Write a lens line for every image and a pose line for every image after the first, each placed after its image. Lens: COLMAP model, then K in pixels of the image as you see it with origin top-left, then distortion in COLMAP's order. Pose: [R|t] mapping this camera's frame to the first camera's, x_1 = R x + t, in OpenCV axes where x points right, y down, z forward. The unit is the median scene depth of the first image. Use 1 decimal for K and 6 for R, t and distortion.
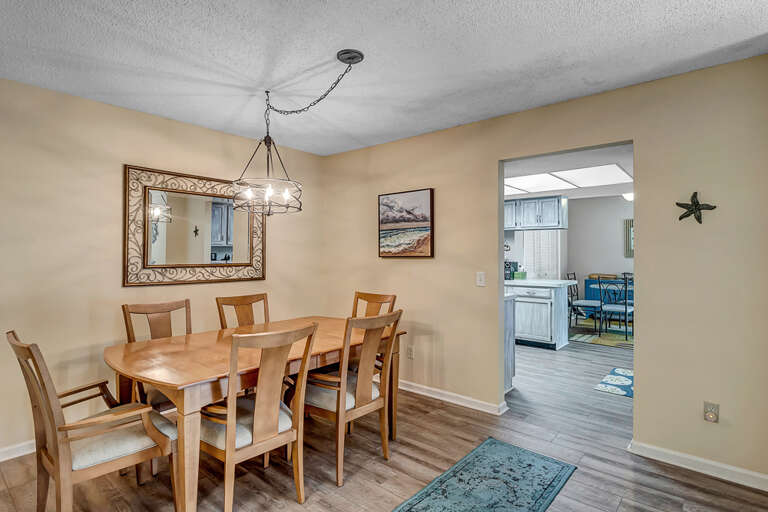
lens RADIAL K [[391.1, 0, 379.9], [0, 391.1, 255.6], [0, 0, 1]] dist [0.004725, -0.001212]
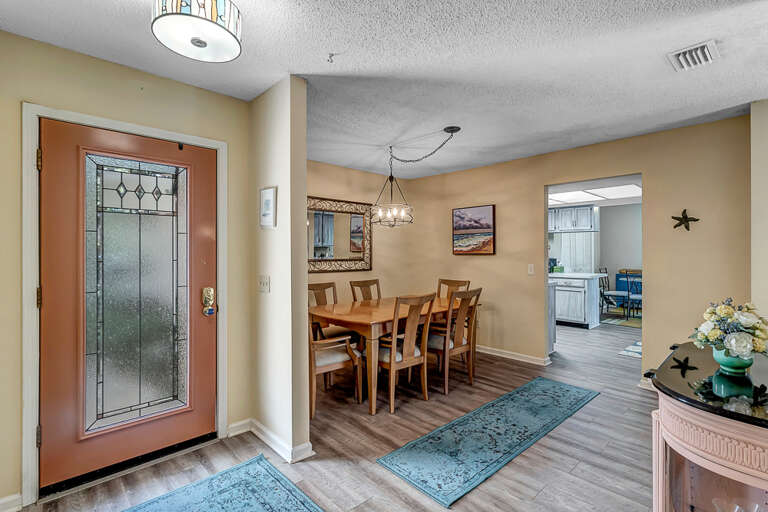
lens RADIAL K [[361.8, 0, 388.8], [0, 361.8, 254.3], [0, 0, 1]] dist [-0.002827, 0.001135]
pose [[0.995986, -0.000980, -0.089498, -0.148556], [0.001050, 0.999999, 0.000733, 0.003356], [0.089497, -0.000824, 0.995987, -0.371185]]
